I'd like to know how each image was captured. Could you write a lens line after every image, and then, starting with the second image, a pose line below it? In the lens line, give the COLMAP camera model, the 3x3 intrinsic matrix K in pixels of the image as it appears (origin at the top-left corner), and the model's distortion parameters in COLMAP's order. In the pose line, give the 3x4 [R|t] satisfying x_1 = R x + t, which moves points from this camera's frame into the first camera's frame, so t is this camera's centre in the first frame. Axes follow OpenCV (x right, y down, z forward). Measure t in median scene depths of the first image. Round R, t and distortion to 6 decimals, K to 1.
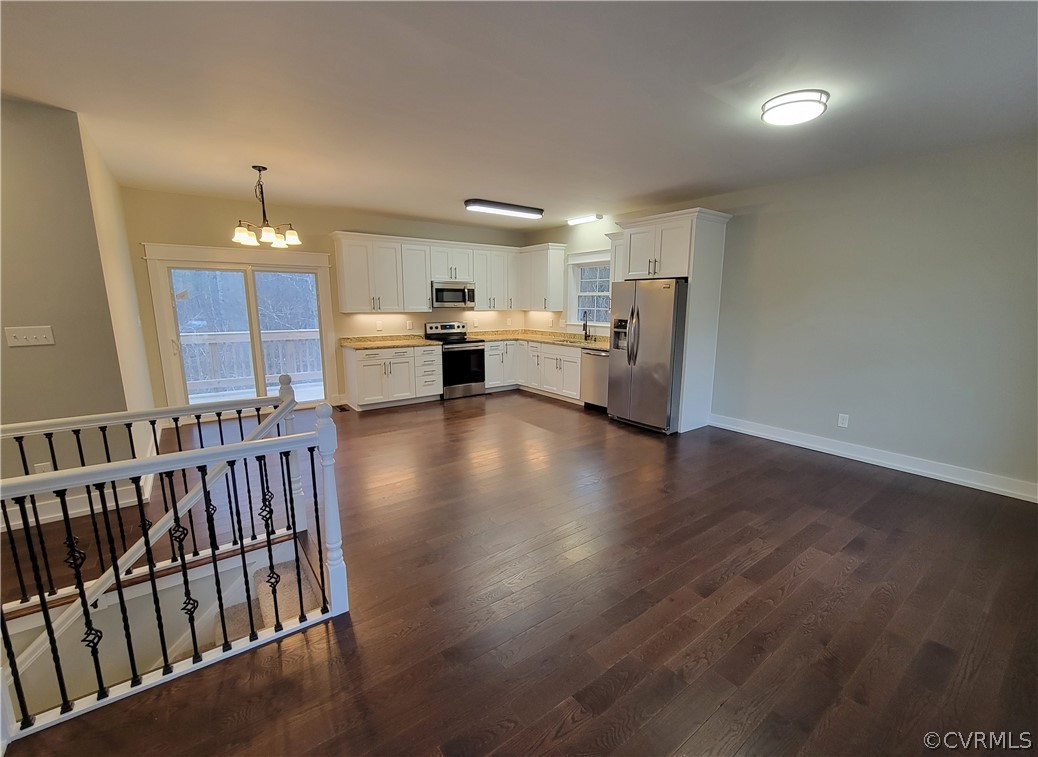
lens RADIAL K [[433.9, 0, 521.1], [0, 433.9, 386.7], [0, 0, 1]] dist [-0.000223, 0.000375]
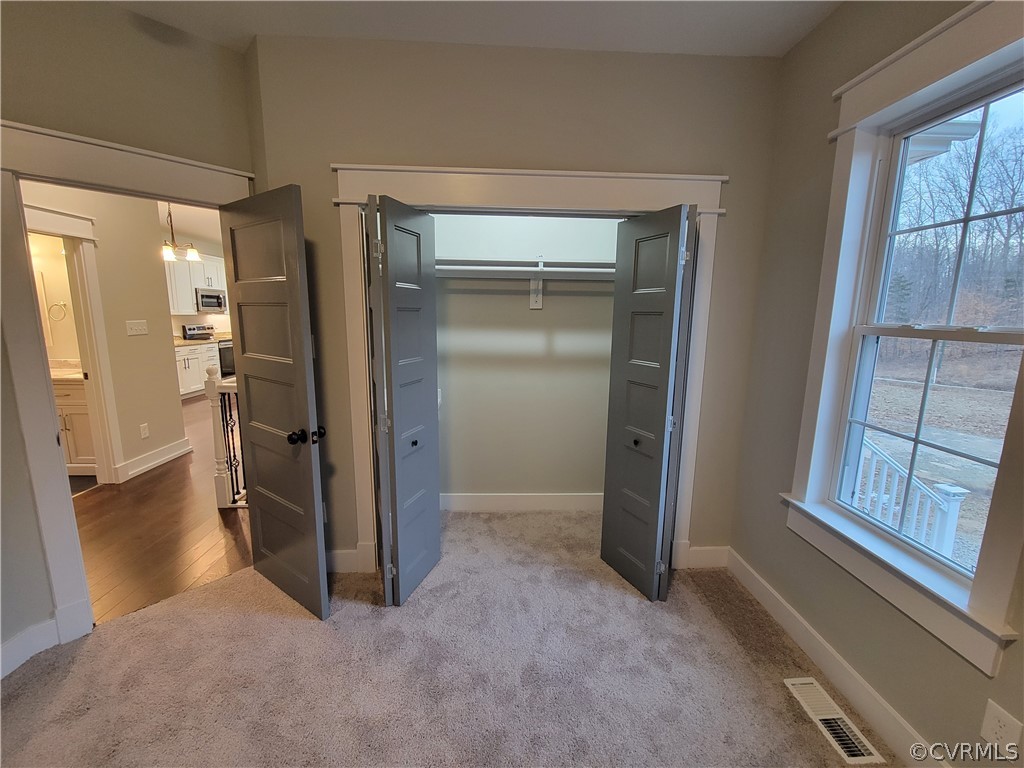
lens RADIAL K [[418.8, 0, 511.8], [0, 418.8, 384.3], [0, 0, 1]] dist [0.001247, -0.002534]
pose [[0.566063, -0.133384, 0.813500, -0.649906], [0.146687, 0.987372, 0.059822, 0.063858], [-0.811206, 0.085467, 0.578481, -0.297702]]
